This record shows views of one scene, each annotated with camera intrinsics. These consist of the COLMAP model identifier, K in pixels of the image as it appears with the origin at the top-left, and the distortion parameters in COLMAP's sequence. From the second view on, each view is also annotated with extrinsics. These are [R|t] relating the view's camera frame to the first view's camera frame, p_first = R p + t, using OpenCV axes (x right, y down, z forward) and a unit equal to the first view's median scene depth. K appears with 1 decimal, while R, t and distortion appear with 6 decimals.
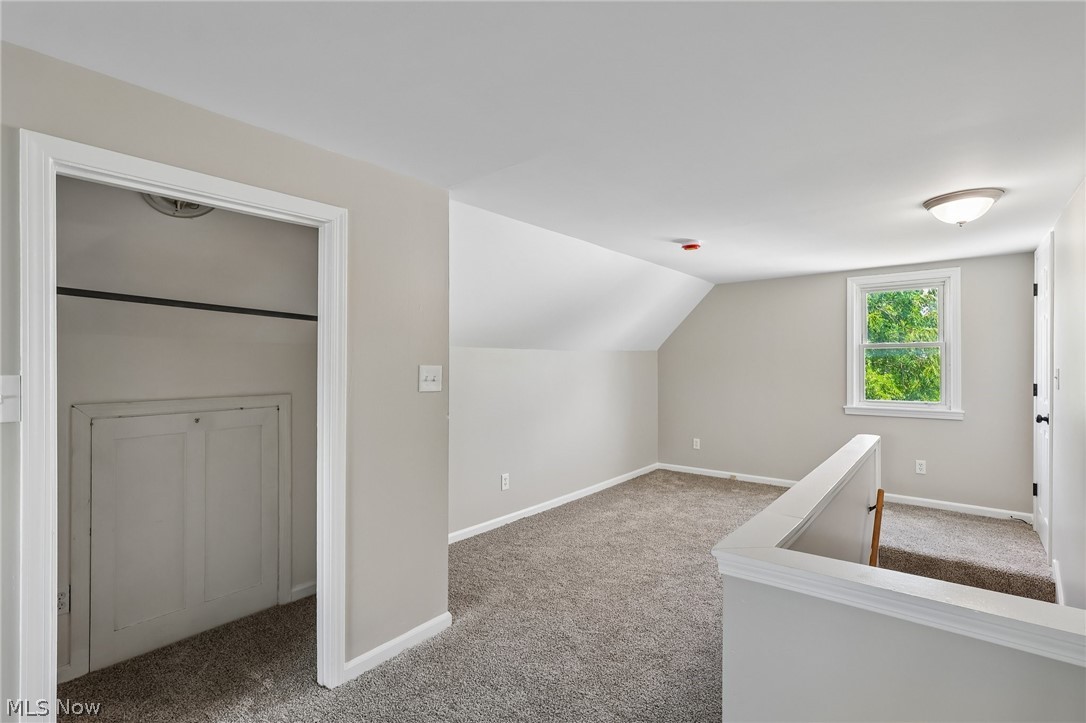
lens RADIAL K [[503.6, 0, 539.5], [0, 503.6, 367.7], [0, 0, 1]] dist [-0.002933, 0.002239]
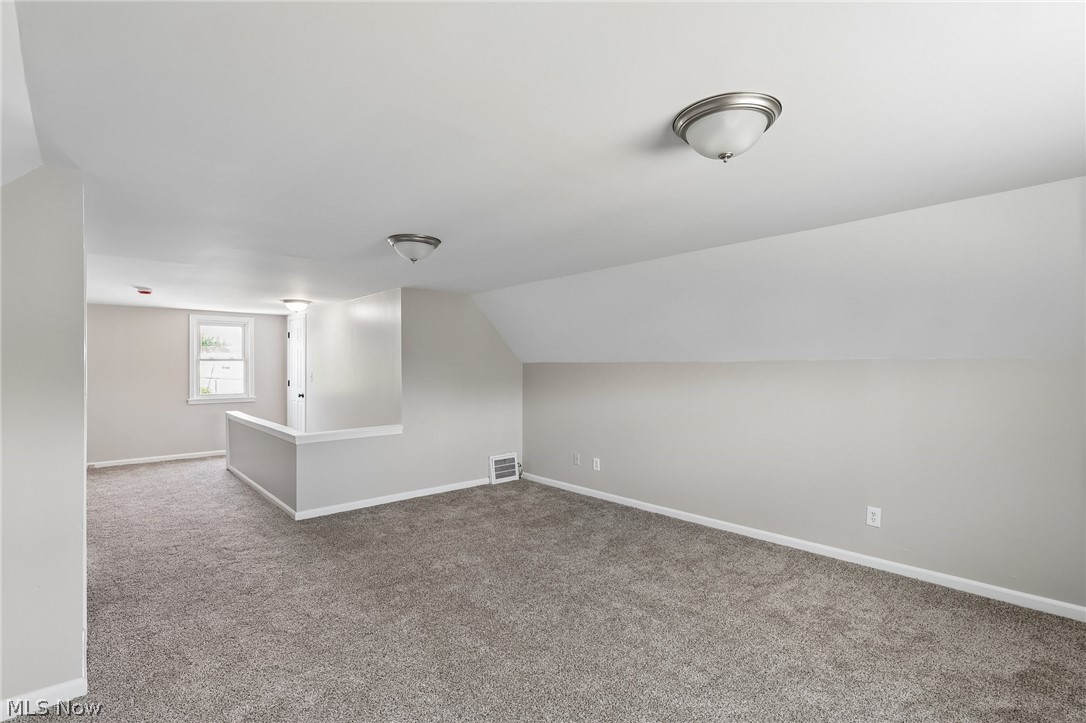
lens RADIAL K [[503.6, 0, 531.3], [0, 503.6, 369.8], [0, 0, 1]] dist [-0.002933, 0.002239]
pose [[0.161774, -0.002926, 0.986824, -0.795870], [0.013036, 0.999915, 0.000828, -0.000056], [-0.986742, 0.012730, 0.161798, -0.283651]]
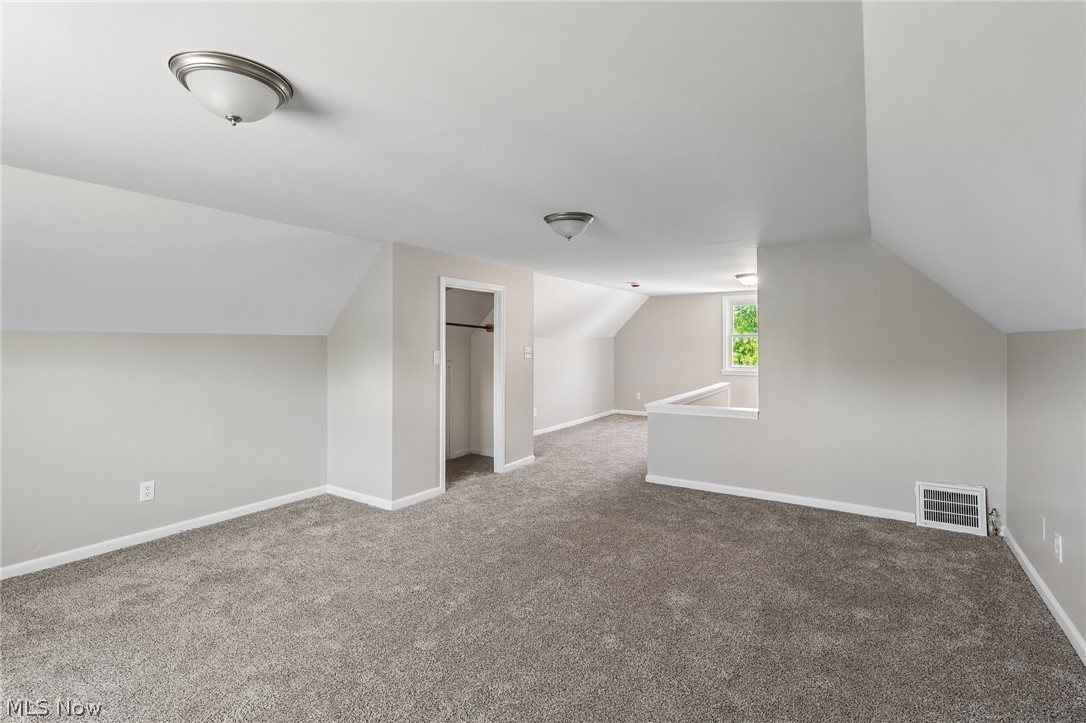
lens RADIAL K [[503.6, 0, 539.0], [0, 503.6, 351.1], [0, 0, 1]] dist [-0.002933, 0.002239]
pose [[0.993793, -0.002701, 0.111210, -0.236883], [0.002299, 0.999990, 0.003742, 0.002928], [-0.111219, -0.003463, 0.993790, -0.732134]]
